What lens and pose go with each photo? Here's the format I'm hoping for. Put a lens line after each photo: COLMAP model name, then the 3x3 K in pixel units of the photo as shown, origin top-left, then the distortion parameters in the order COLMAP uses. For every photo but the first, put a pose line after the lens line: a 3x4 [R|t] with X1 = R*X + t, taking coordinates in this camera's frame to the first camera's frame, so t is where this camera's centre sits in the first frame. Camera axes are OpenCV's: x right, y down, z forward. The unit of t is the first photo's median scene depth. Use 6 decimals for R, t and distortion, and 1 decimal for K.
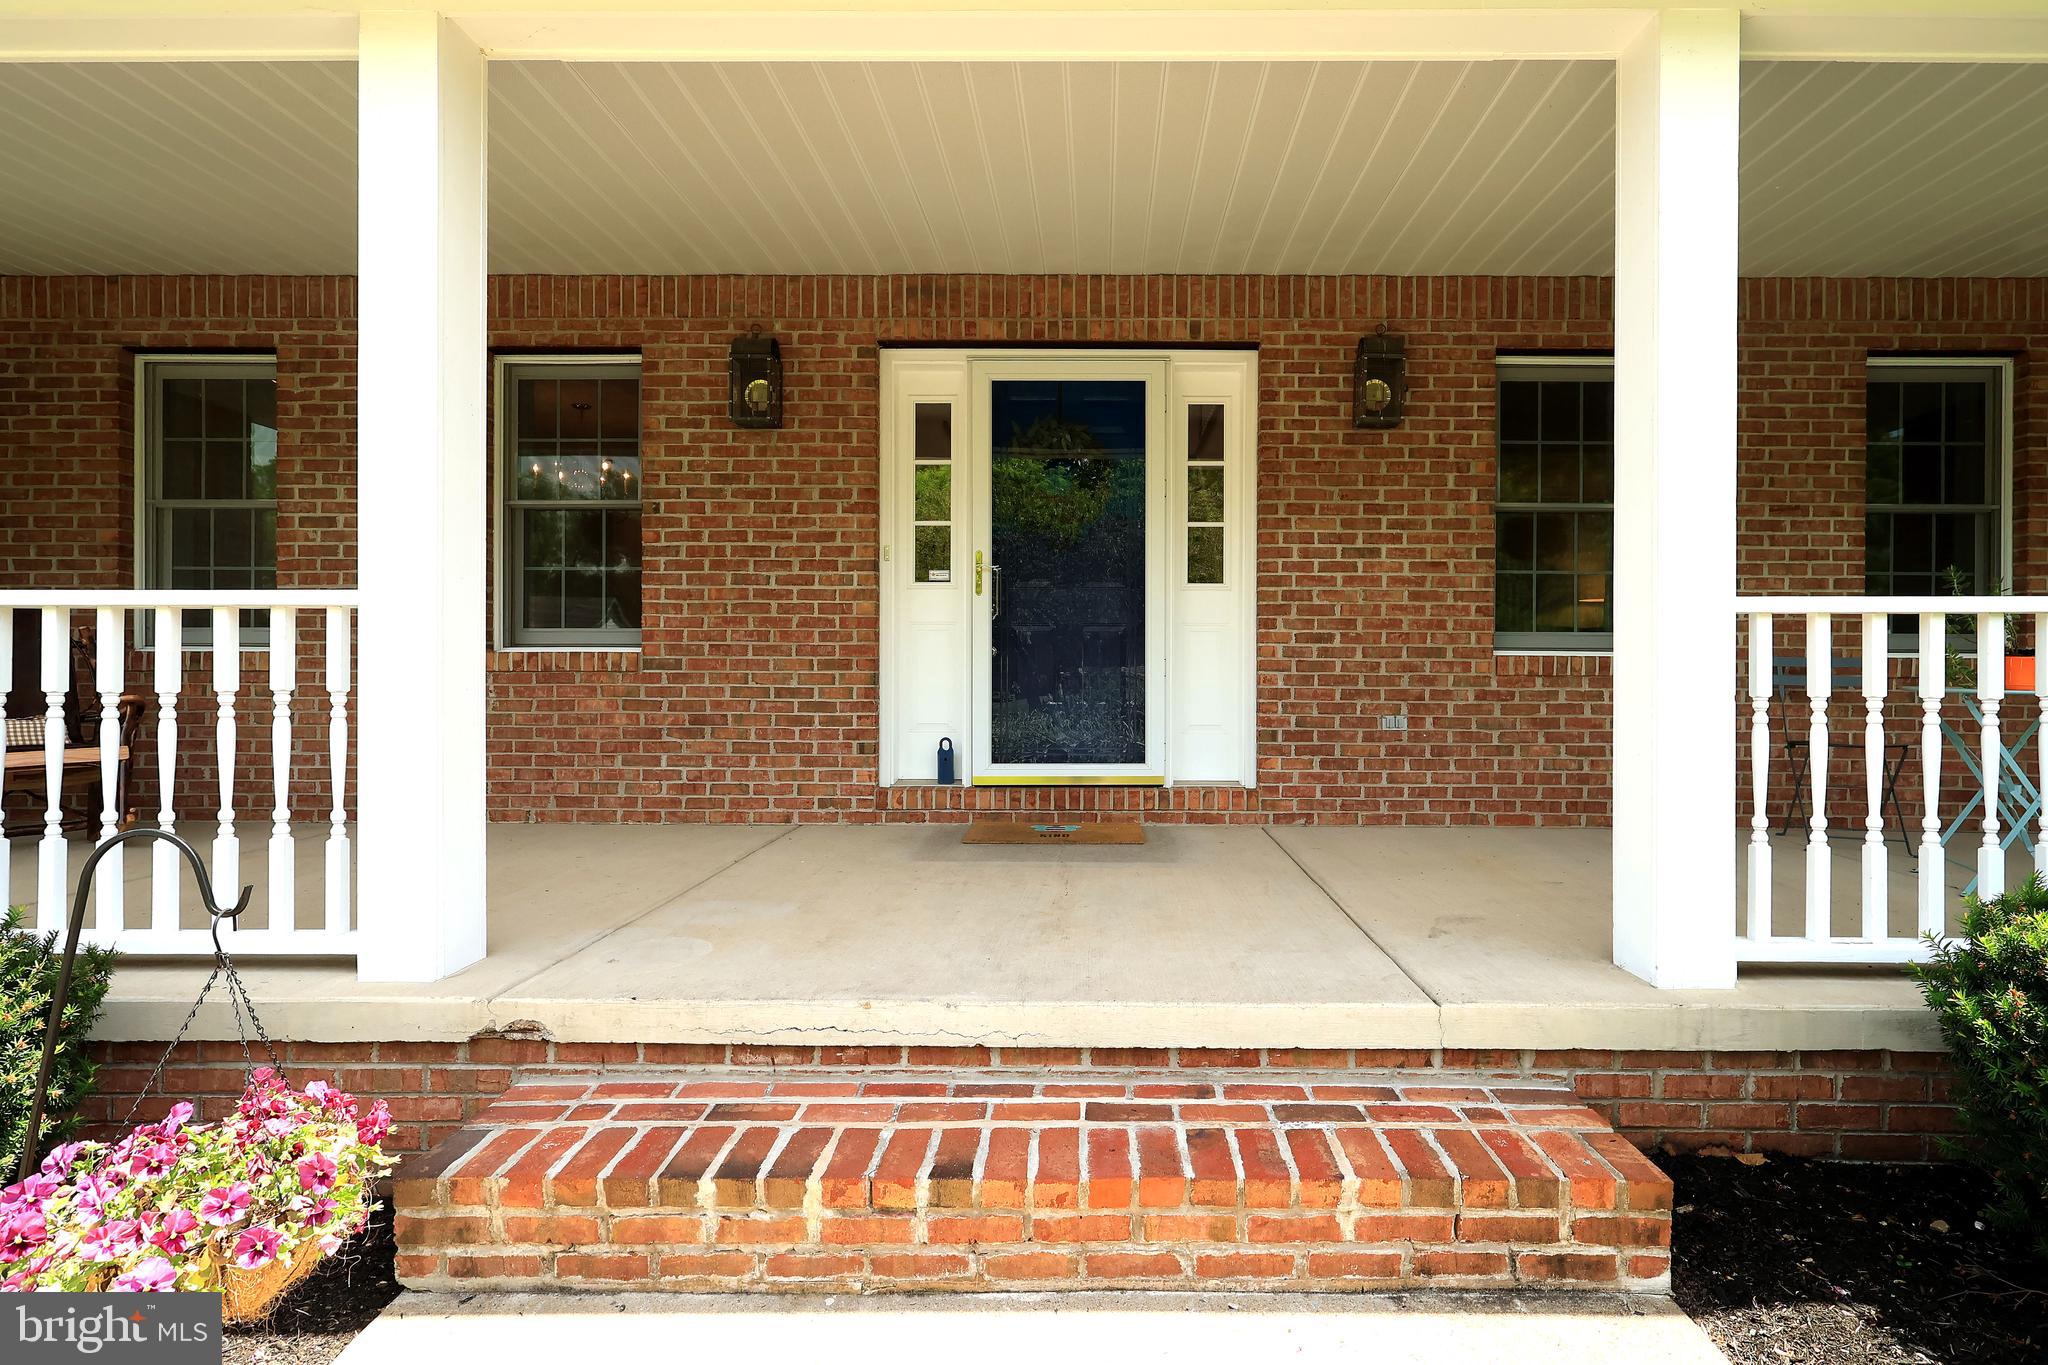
lens RADIAL K [[972.8, 0, 1065.7], [0, 972.8, 688.8], [0, 0, 1]] dist [-0.001953, 0.000207]
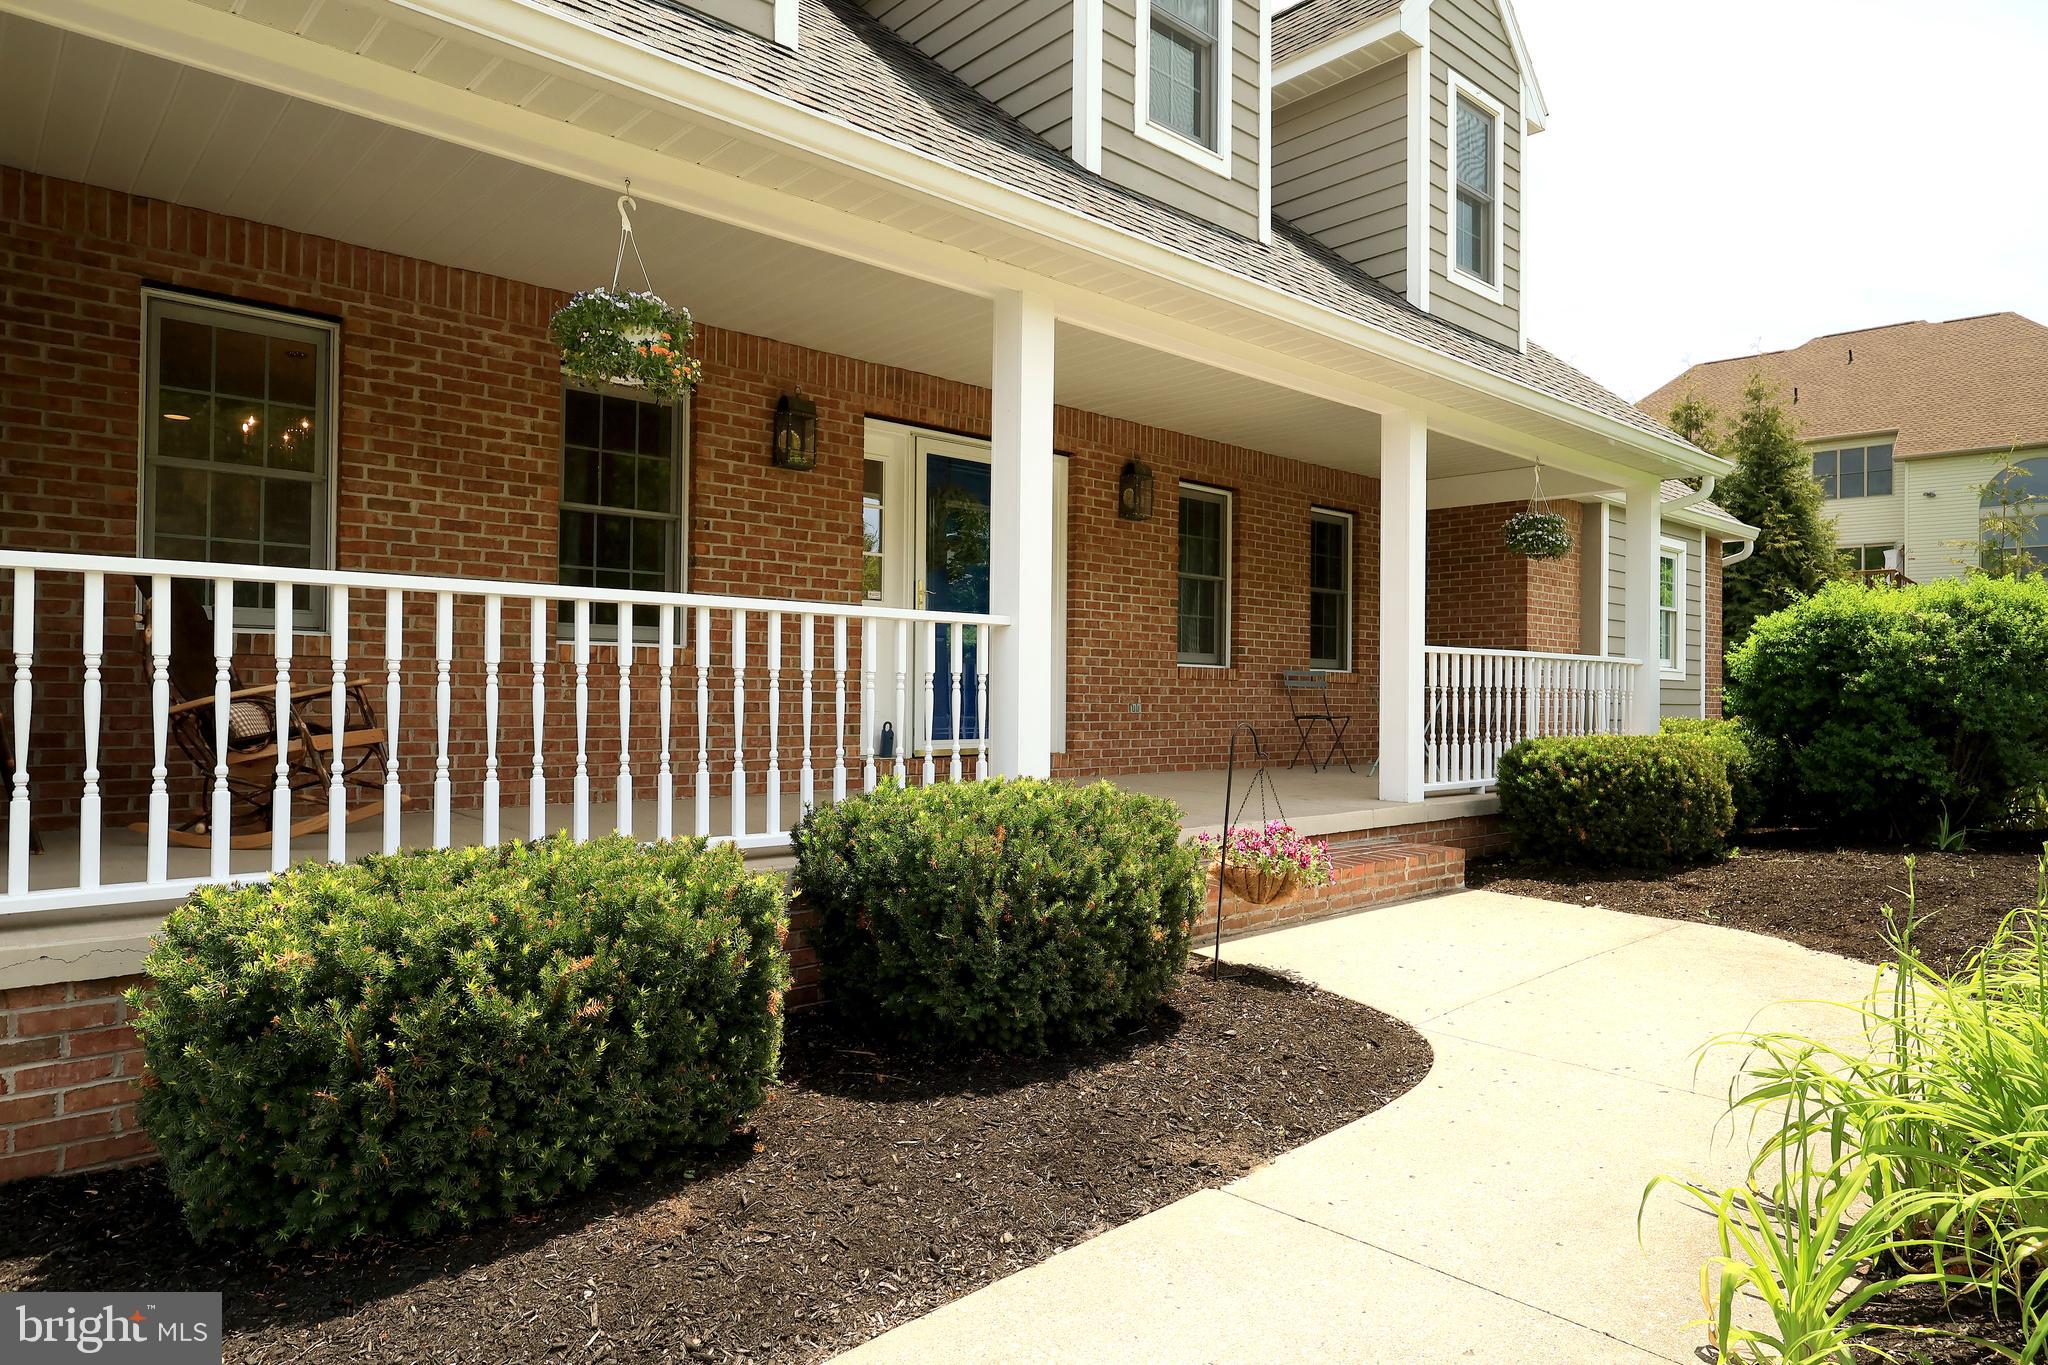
lens RADIAL K [[1232.5, 0, 1024.0], [0, 1232.5, 682.5], [0, 0, 1]] dist [-0.000087, -0.003092]
pose [[0.737456, 0.011518, 0.675297, -1.134708], [-0.007590, 0.999933, -0.008767, 0.012213], [-0.675353, 0.001340, 0.737493, -0.342513]]
